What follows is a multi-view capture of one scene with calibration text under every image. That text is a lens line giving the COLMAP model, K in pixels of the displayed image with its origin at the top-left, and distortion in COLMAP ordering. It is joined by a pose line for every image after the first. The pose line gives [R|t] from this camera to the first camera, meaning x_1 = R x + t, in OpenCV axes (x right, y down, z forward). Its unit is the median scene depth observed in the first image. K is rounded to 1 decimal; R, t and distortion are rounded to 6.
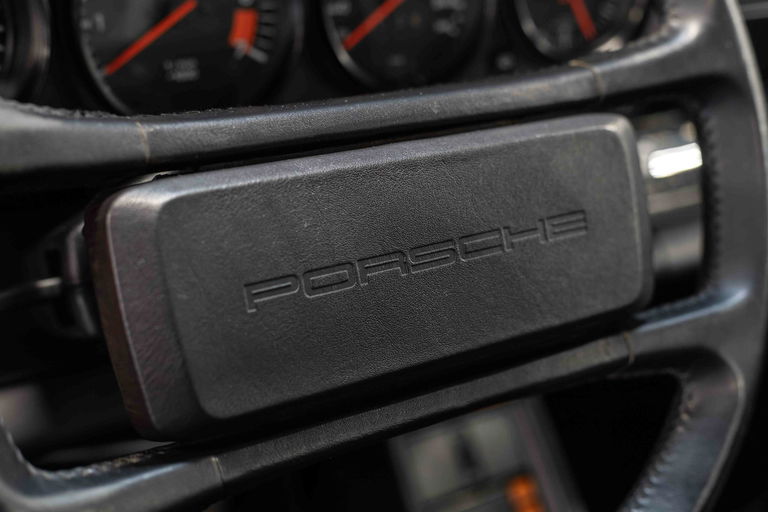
lens RADIAL K [[1100.2, 0, 384.0], [0, 1100.2, 256.0], [0, 0, 1]] dist [-0.006046, -0.001025]
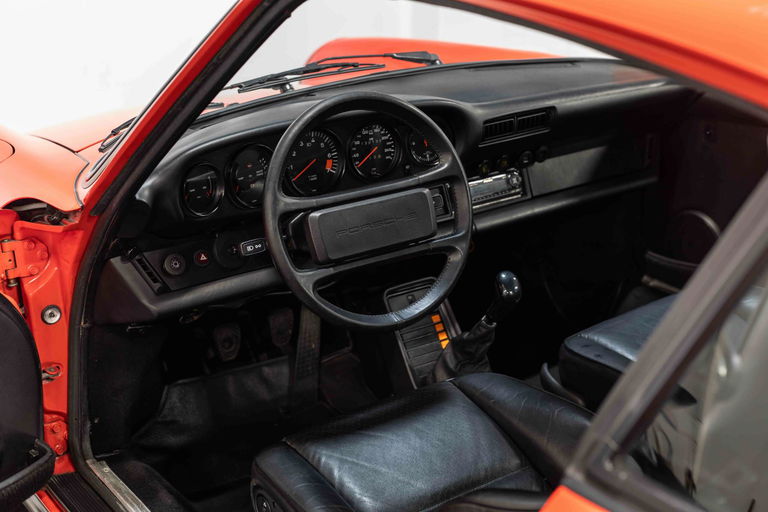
lens RADIAL K [[1100.2, 0, 384.0], [0, 1100.2, 256.0], [0, 0, 1]] dist [-0.006046, -0.001025]
pose [[0.998081, -0.041762, -0.045727, 0.234320], [0.041847, 0.999124, 0.000890, 0.108412], [0.045650, -0.002802, 0.998954, -2.988379]]
